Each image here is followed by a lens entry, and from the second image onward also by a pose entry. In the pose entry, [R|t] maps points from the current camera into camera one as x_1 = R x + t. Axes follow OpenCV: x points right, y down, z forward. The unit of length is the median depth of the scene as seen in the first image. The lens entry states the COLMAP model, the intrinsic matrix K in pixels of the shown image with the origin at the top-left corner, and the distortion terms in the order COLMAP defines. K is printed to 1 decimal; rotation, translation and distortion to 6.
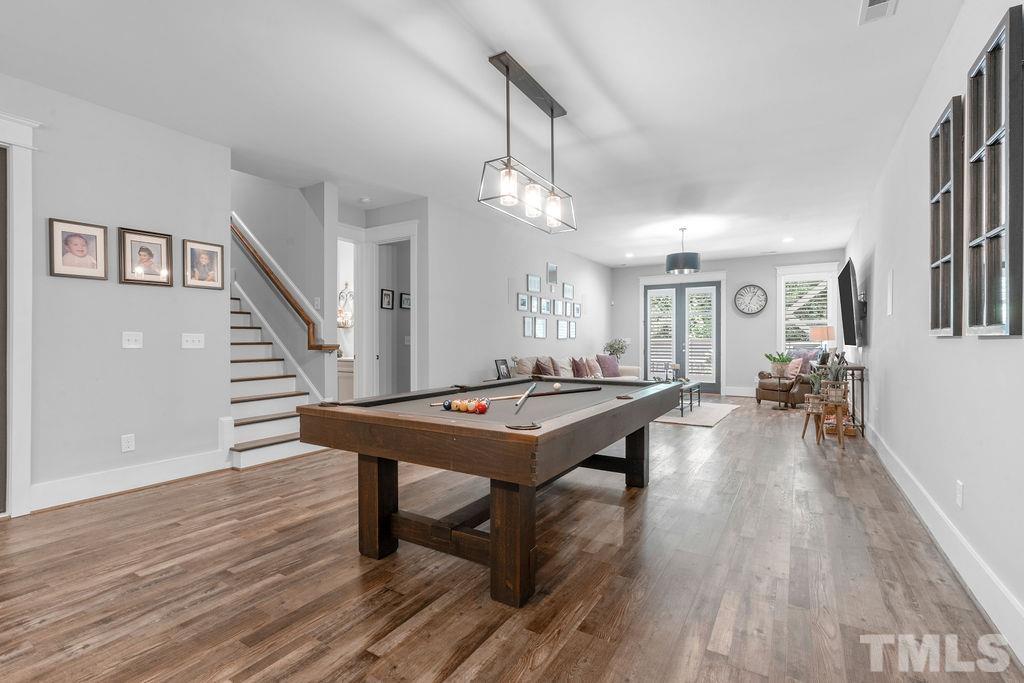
lens RADIAL K [[467.5, 0, 508.8], [0, 467.5, 341.3], [0, 0, 1]] dist [-0.010781, 0.001144]
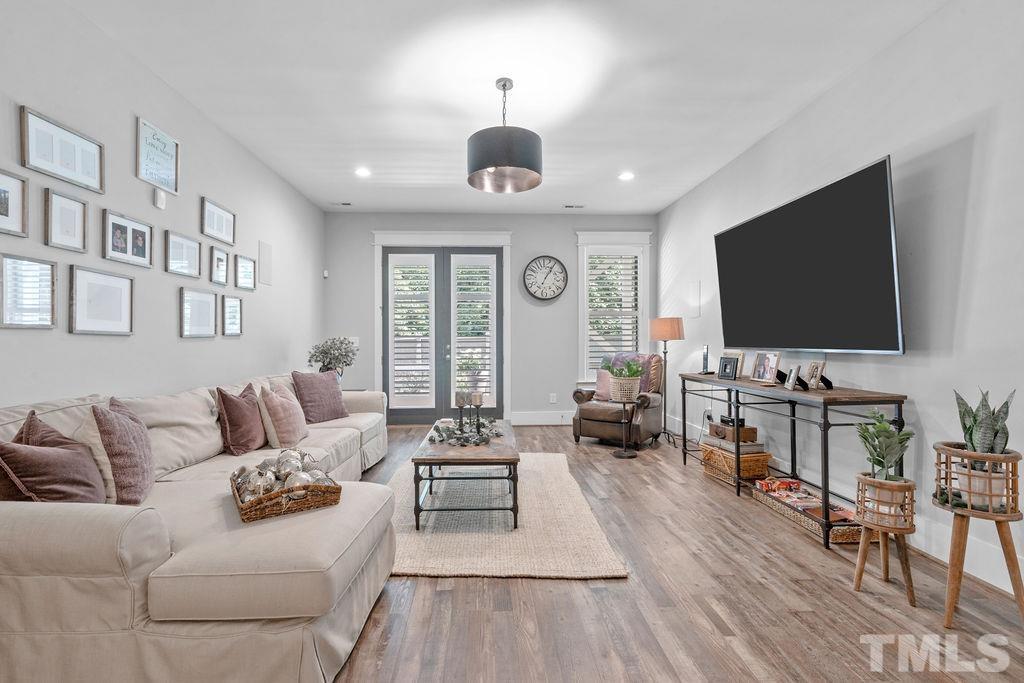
lens RADIAL K [[467.5, 0, 503.2], [0, 467.5, 335.9], [0, 0, 1]] dist [-0.010781, 0.001144]
pose [[0.827055, 0.002429, 0.562115, 0.098336], [0.003228, 0.999954, -0.009070, -0.001760], [-0.562111, 0.009316, 0.827009, 0.489982]]
